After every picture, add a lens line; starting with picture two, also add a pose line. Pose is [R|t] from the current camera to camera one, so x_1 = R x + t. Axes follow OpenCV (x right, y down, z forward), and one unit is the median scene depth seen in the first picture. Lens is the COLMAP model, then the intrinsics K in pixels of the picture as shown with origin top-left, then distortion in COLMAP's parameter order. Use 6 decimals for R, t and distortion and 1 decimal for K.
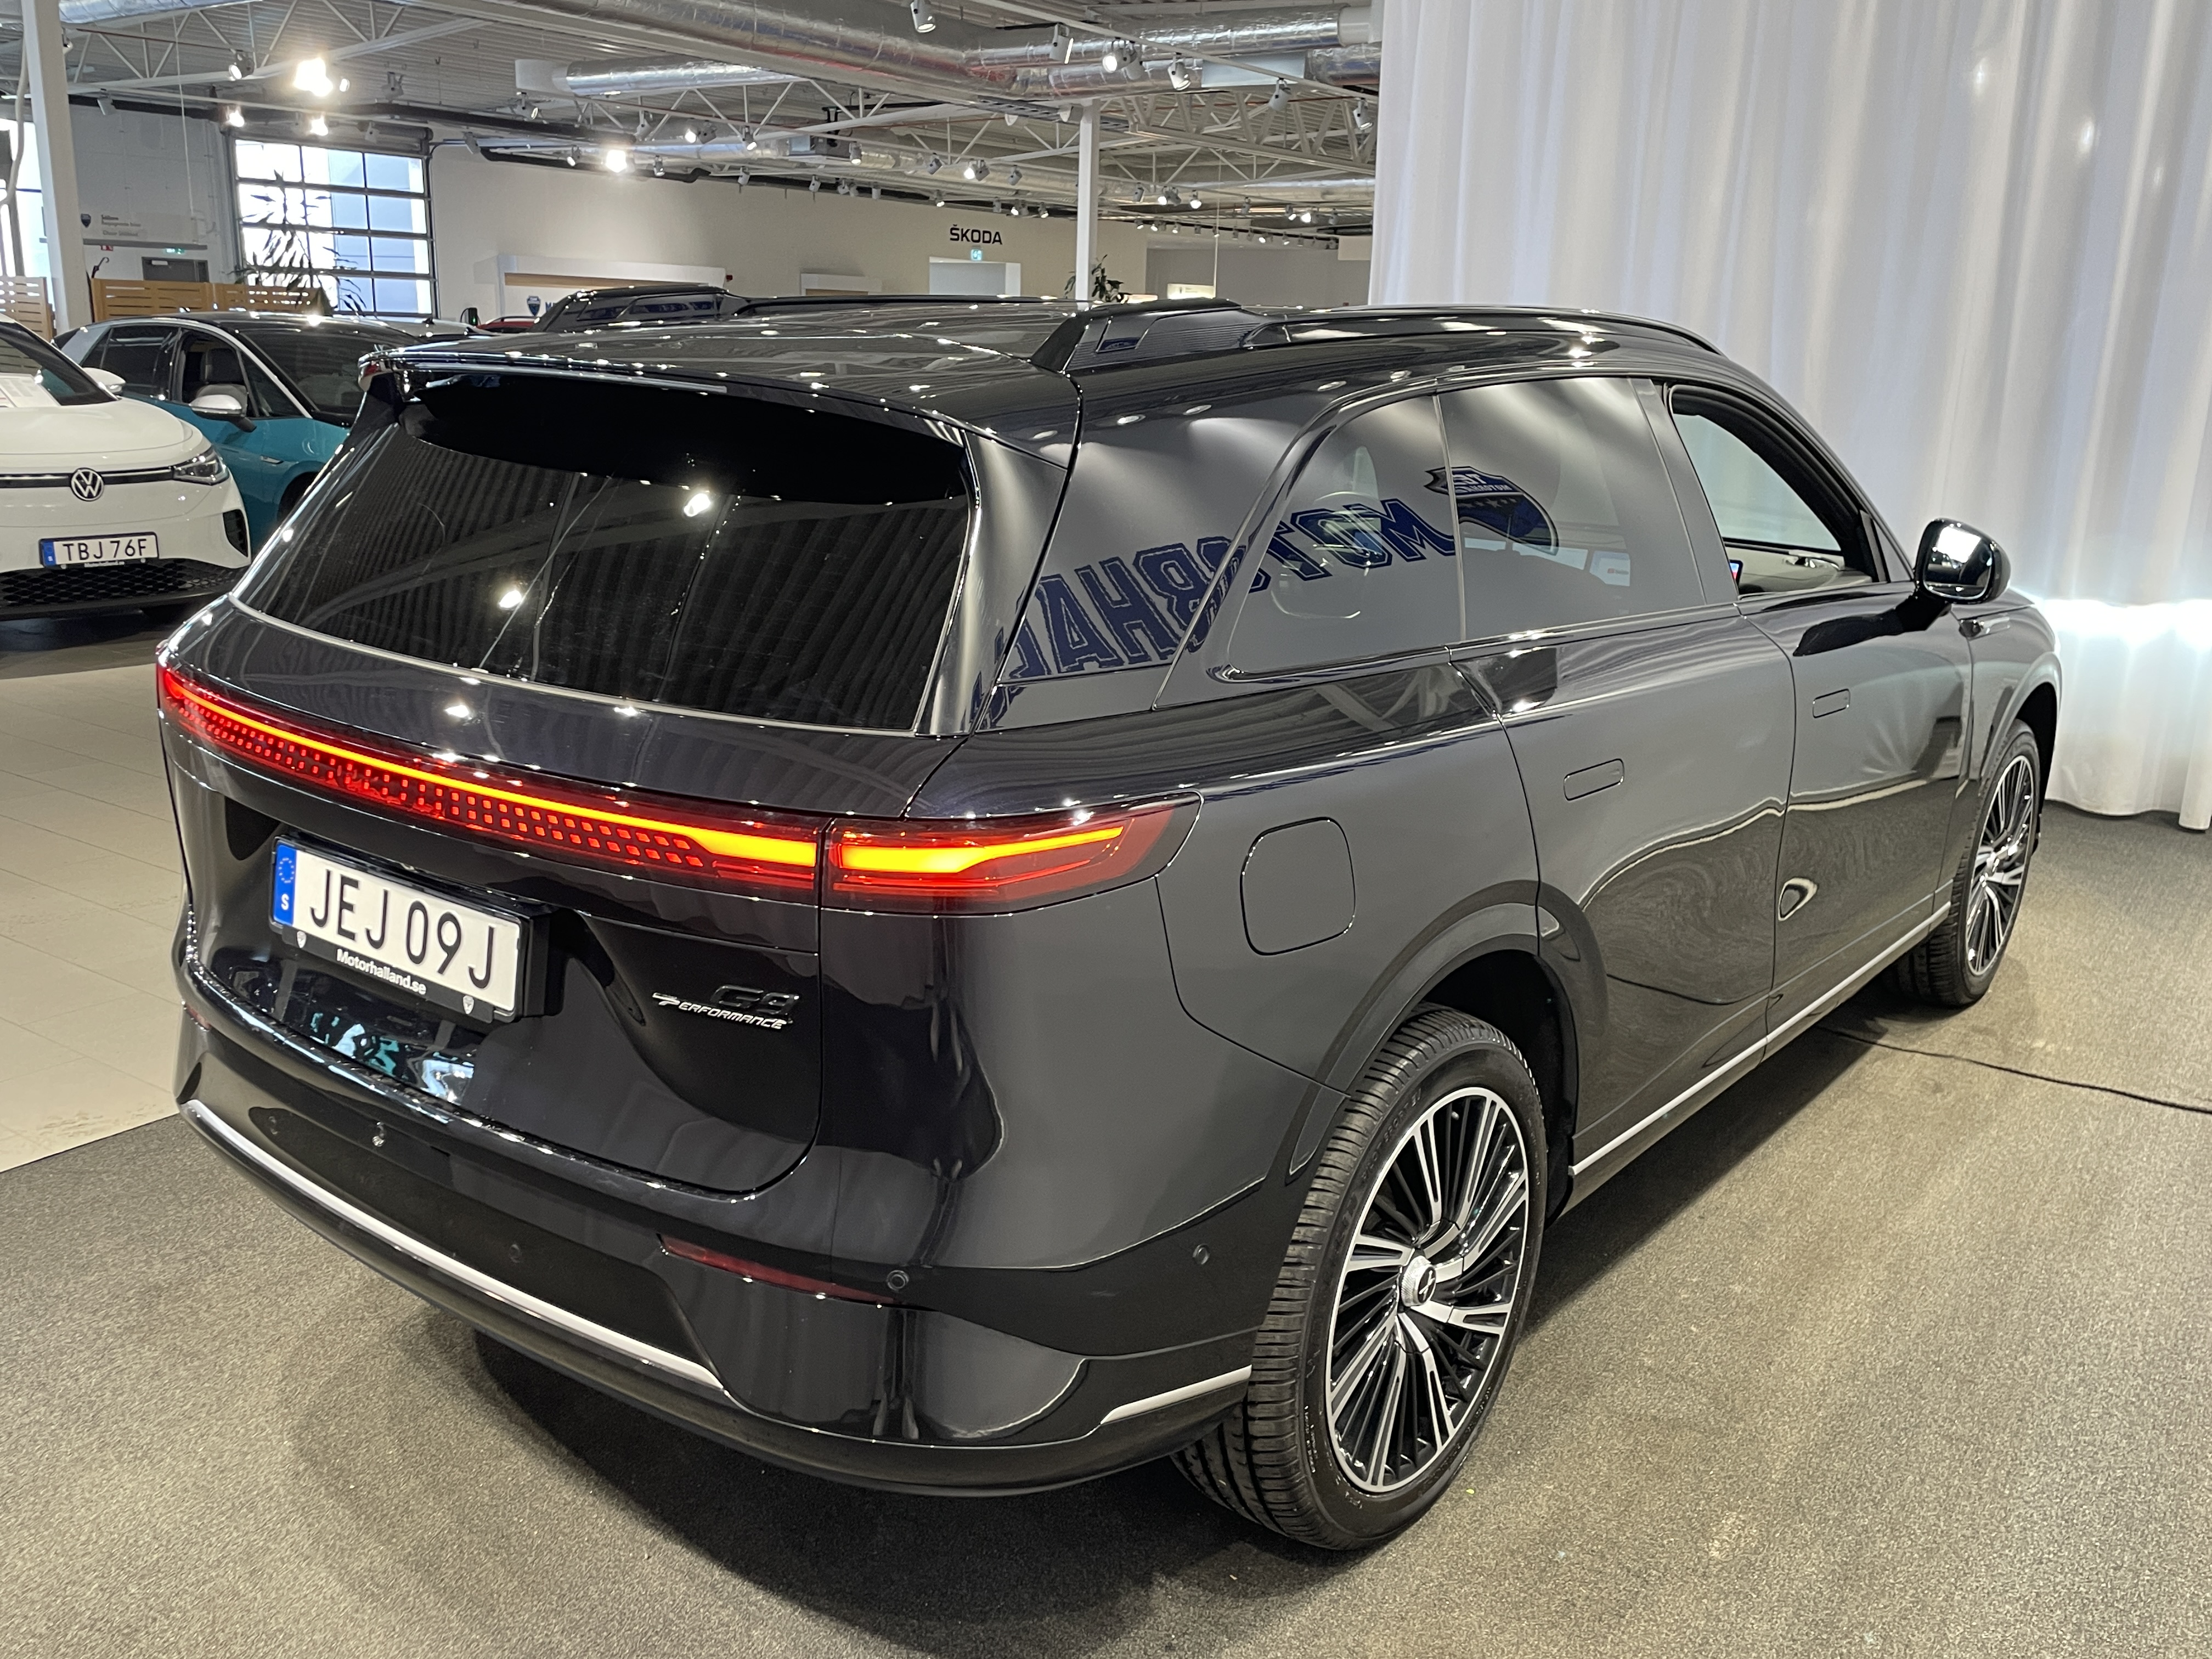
lens RADIAL K [[1890.8, 0, 1109.7], [0, 1890.8, 830.3], [0, 0, 1]] dist [0.090035, -0.130673]
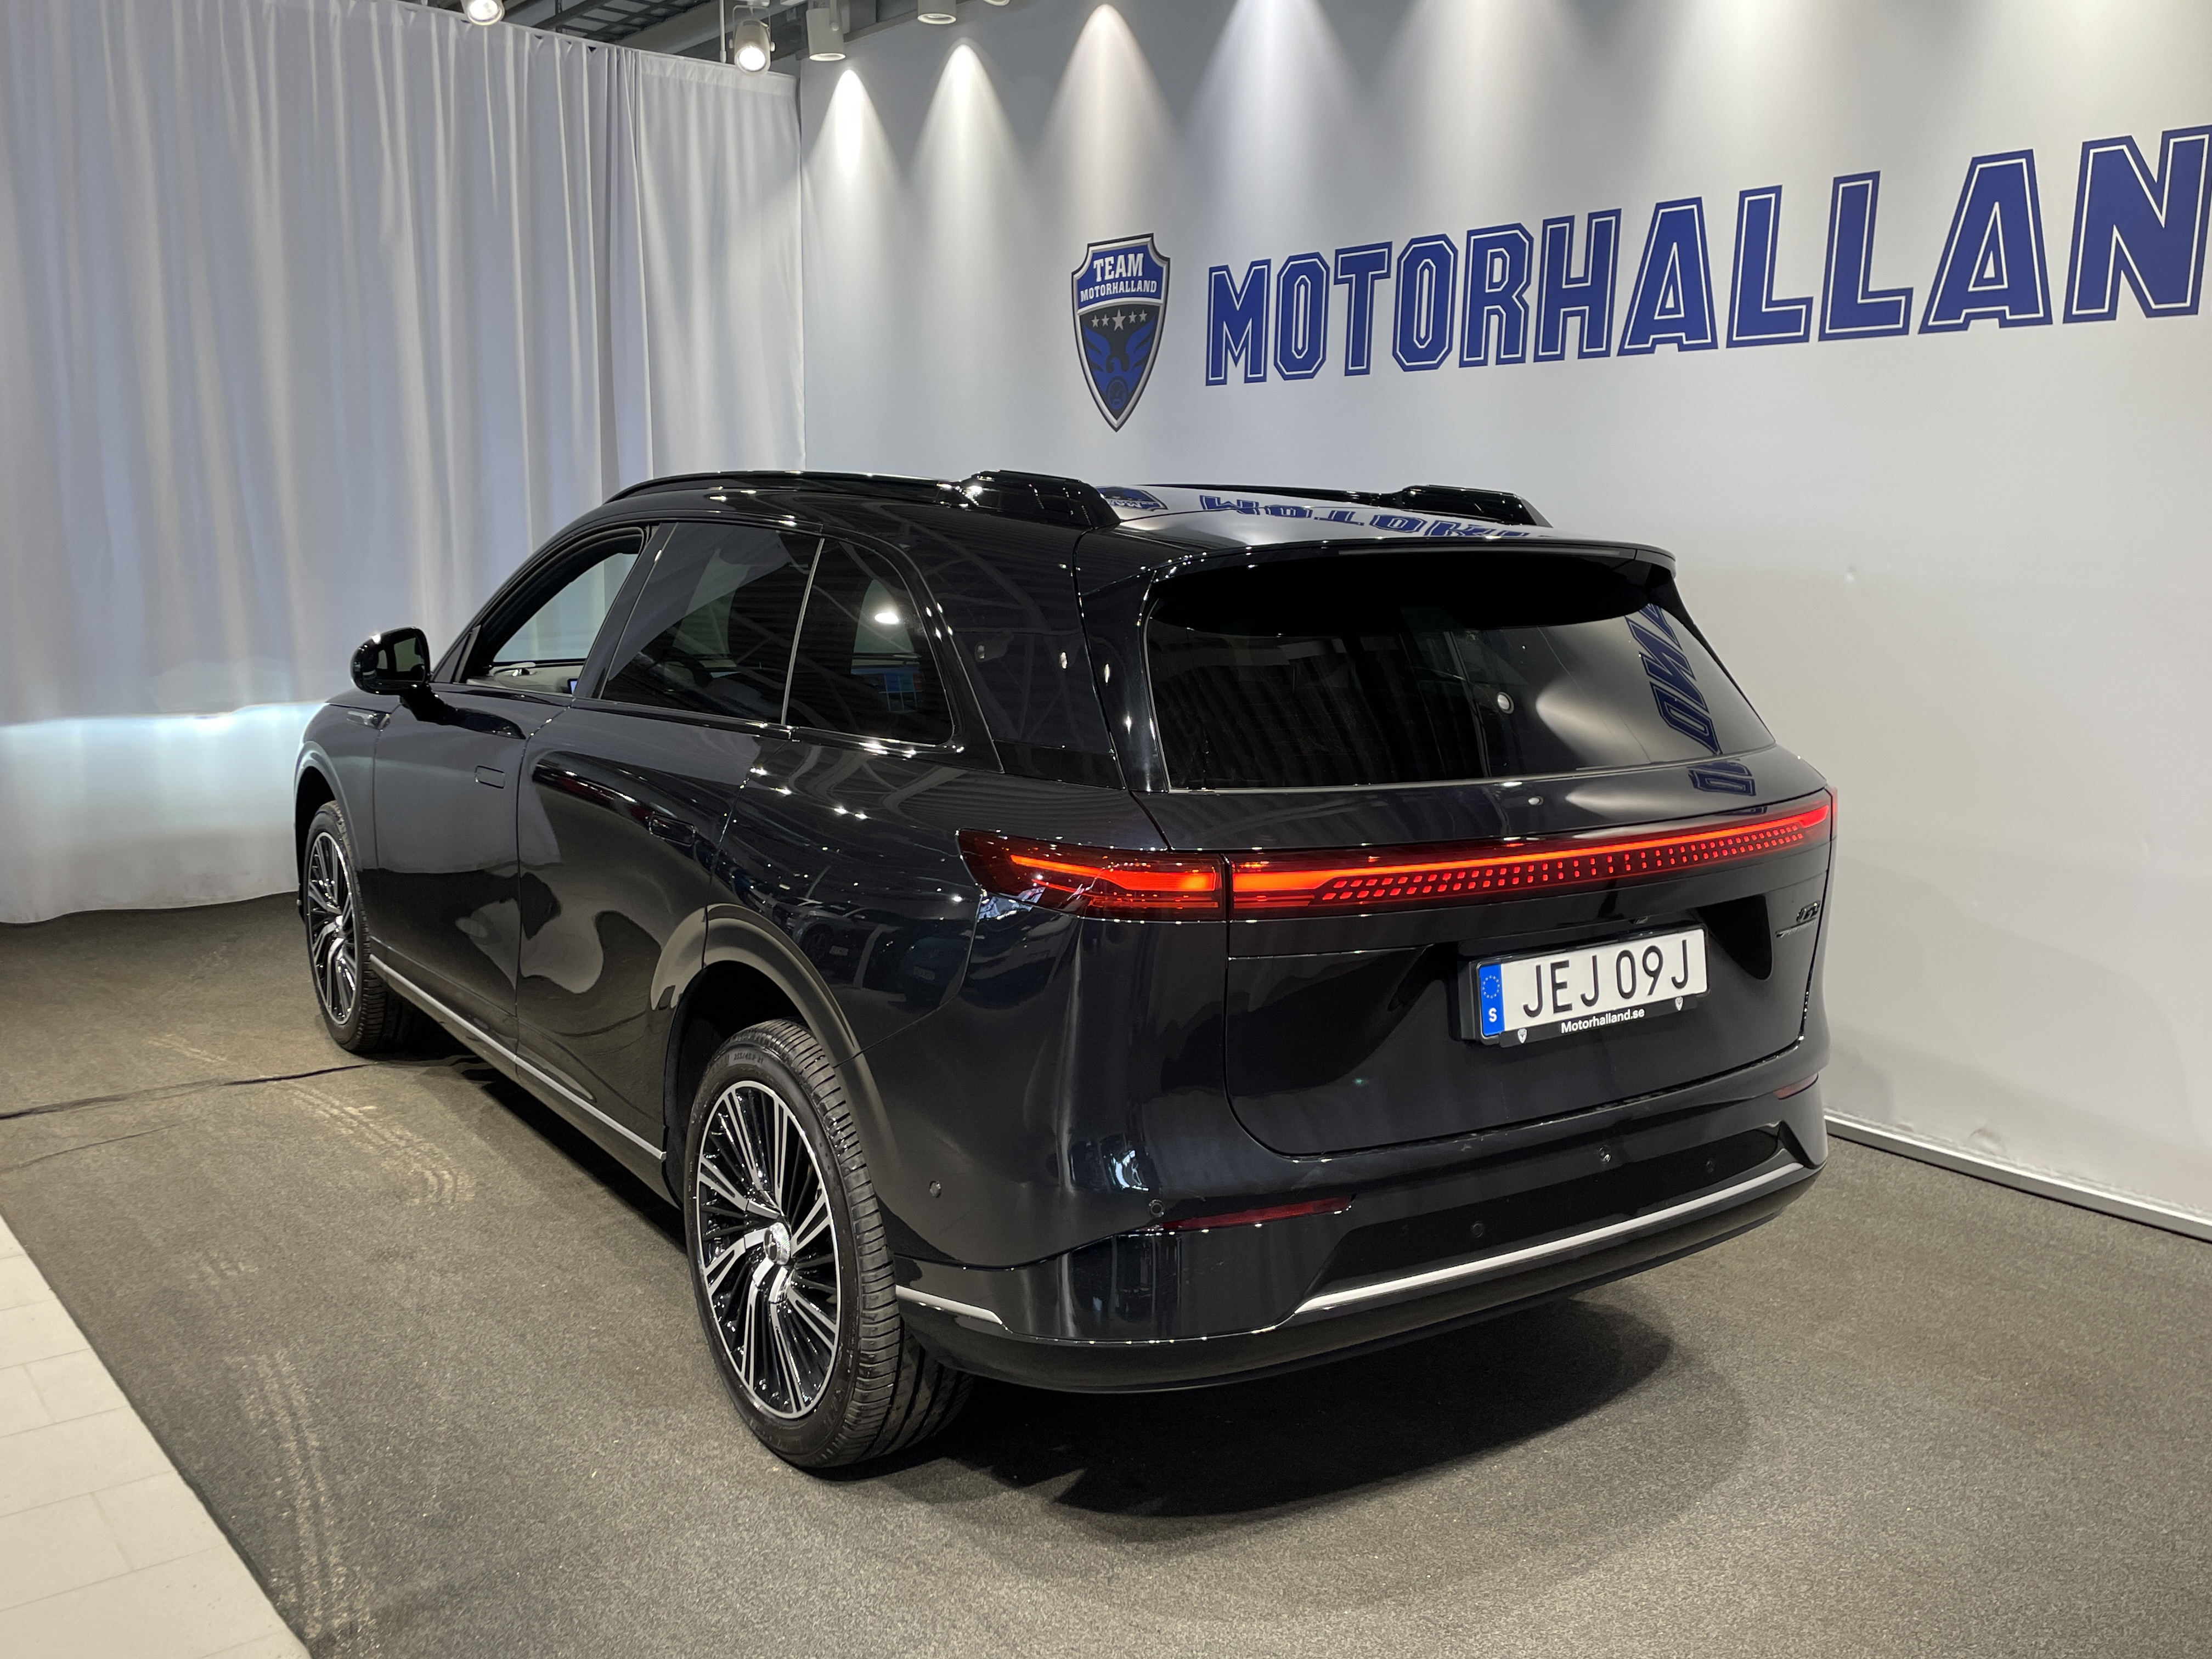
lens RADIAL K [[1890.8, 0, 1098.9], [0, 1890.8, 828.1], [0, 0, 1]] dist [0.090035, -0.130673]
pose [[0.283463, -0.232440, 0.930387, -1.599468], [0.183964, 0.965343, 0.185124, -0.333993], [-0.941173, 0.118682, 0.316400, 0.917115]]
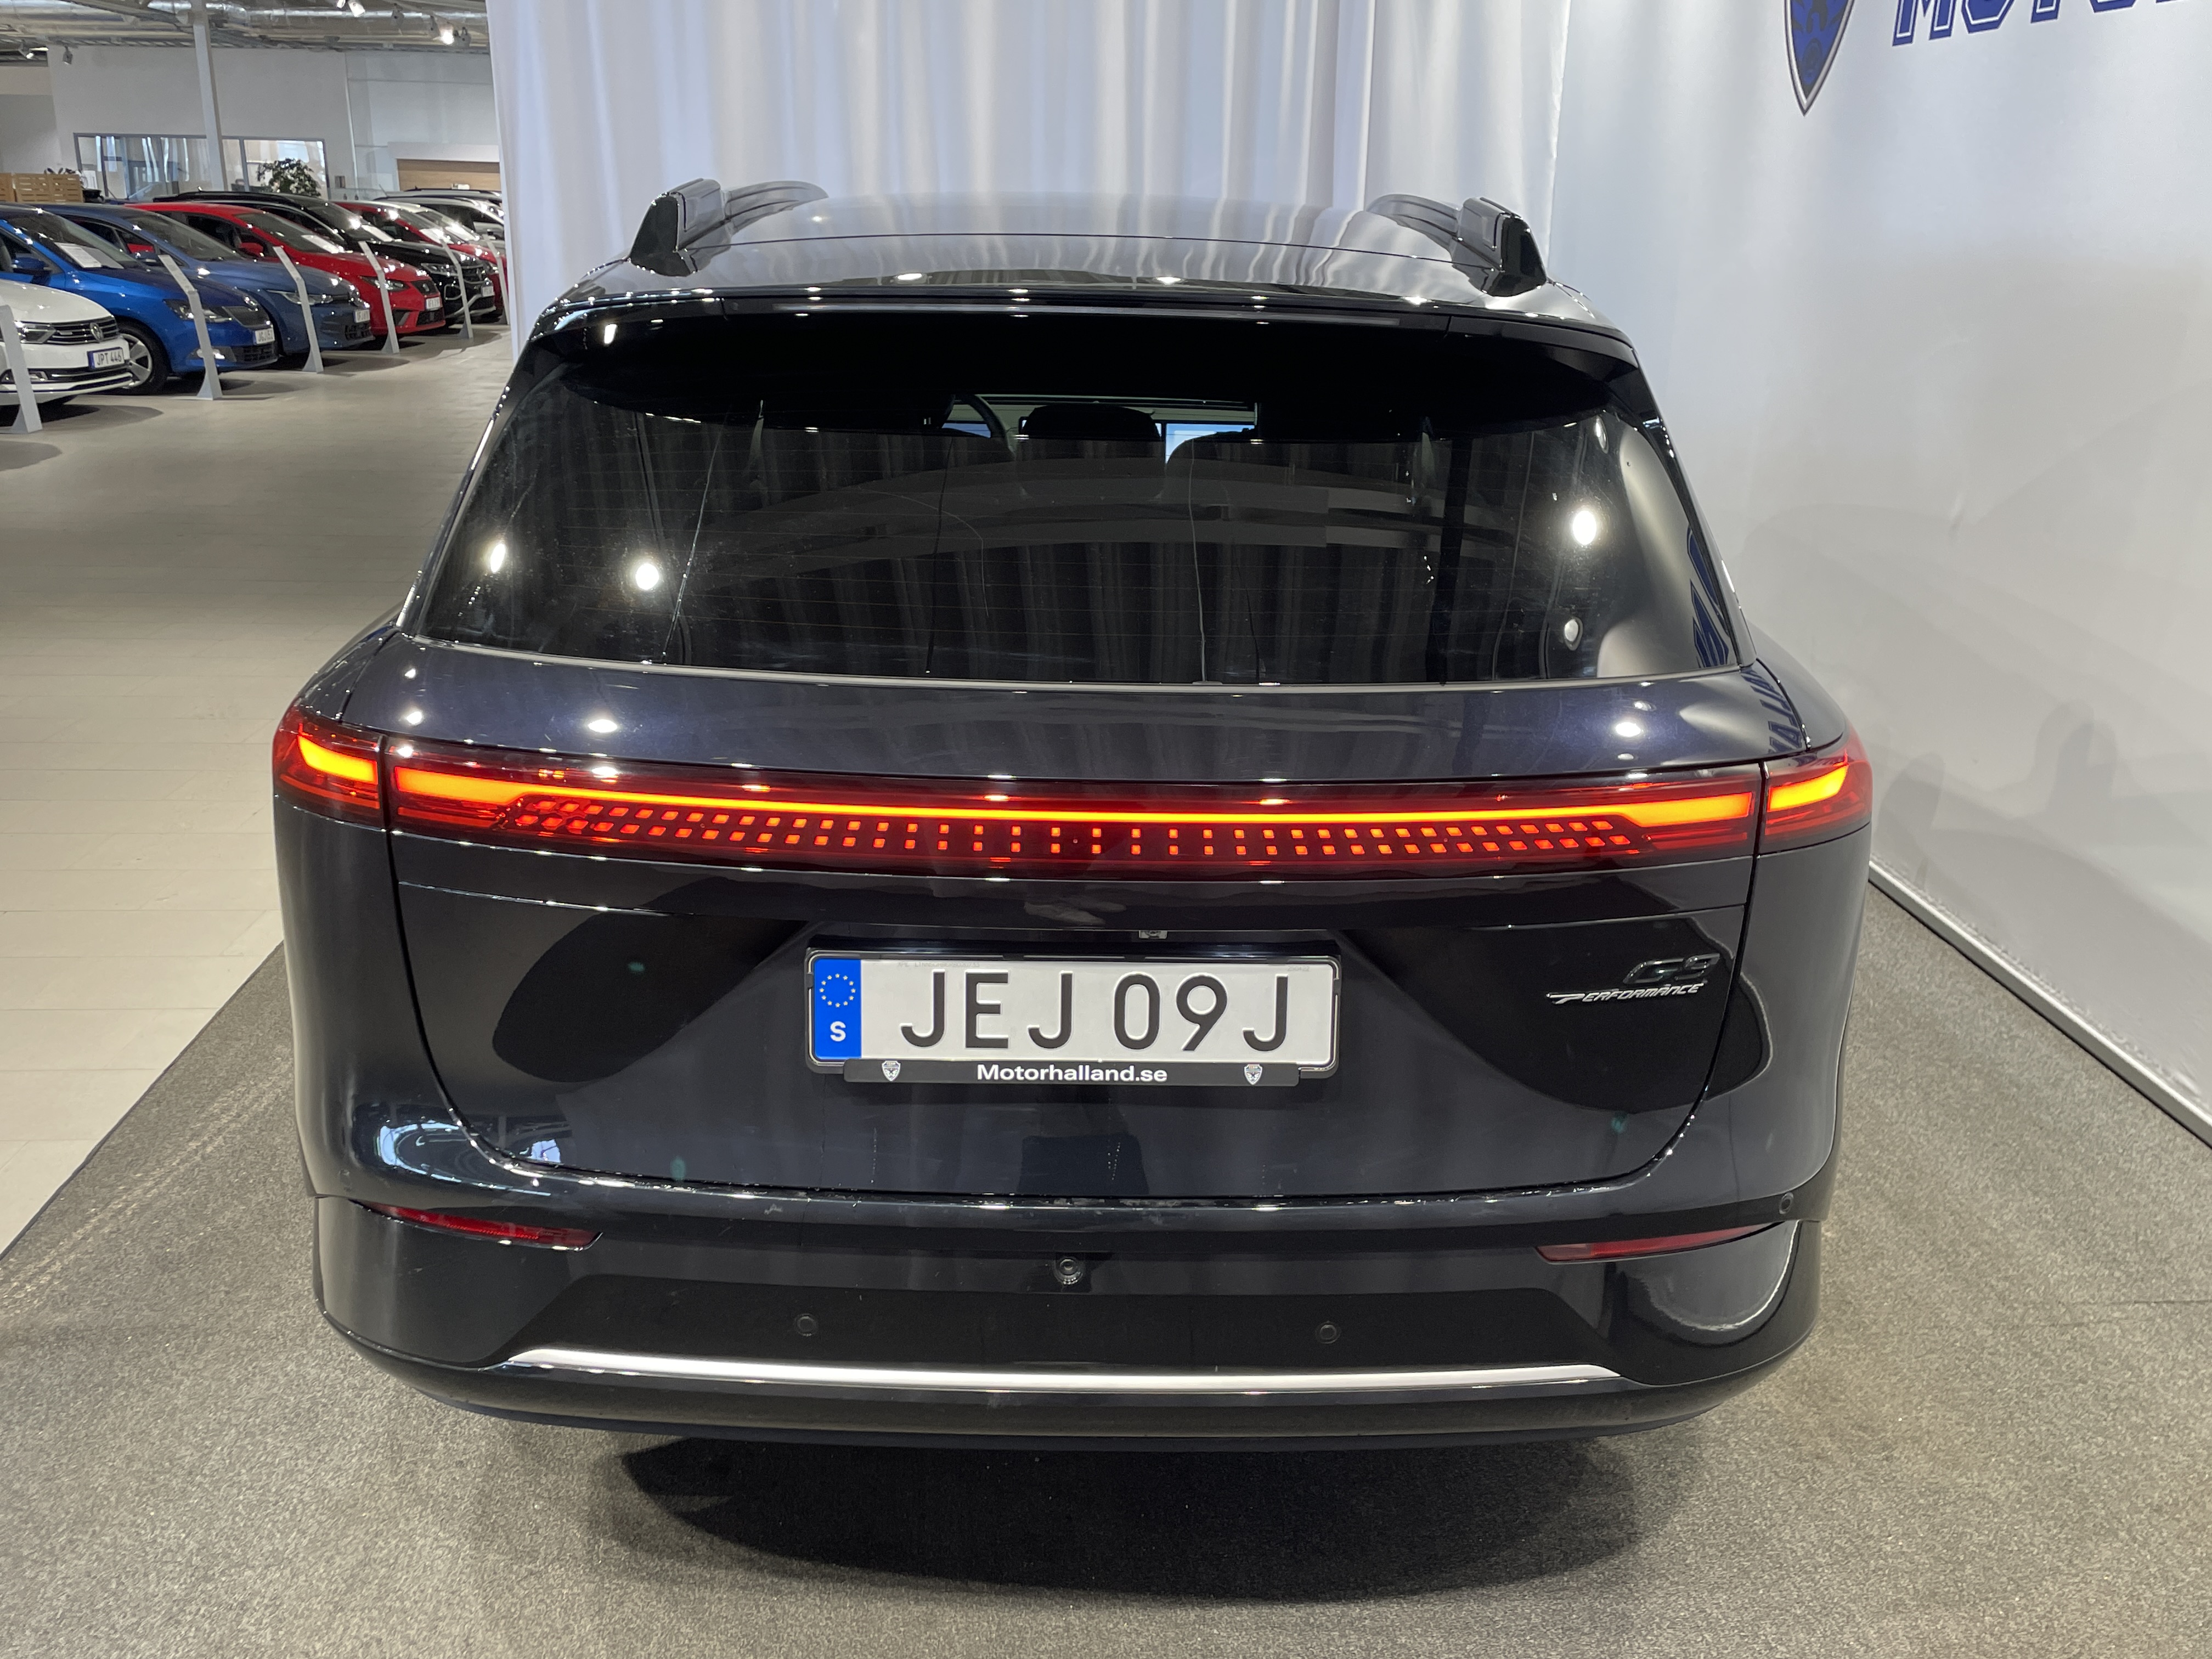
lens RADIAL K [[1890.8, 0, 1107.2], [0, 1890.8, 842.9], [0, 0, 1]] dist [0.090035, -0.130673]
pose [[0.788349, -0.230041, 0.570602, -0.813545], [0.167163, 0.972665, 0.161181, -0.148242], [-0.592083, -0.031683, 0.805254, 0.359088]]
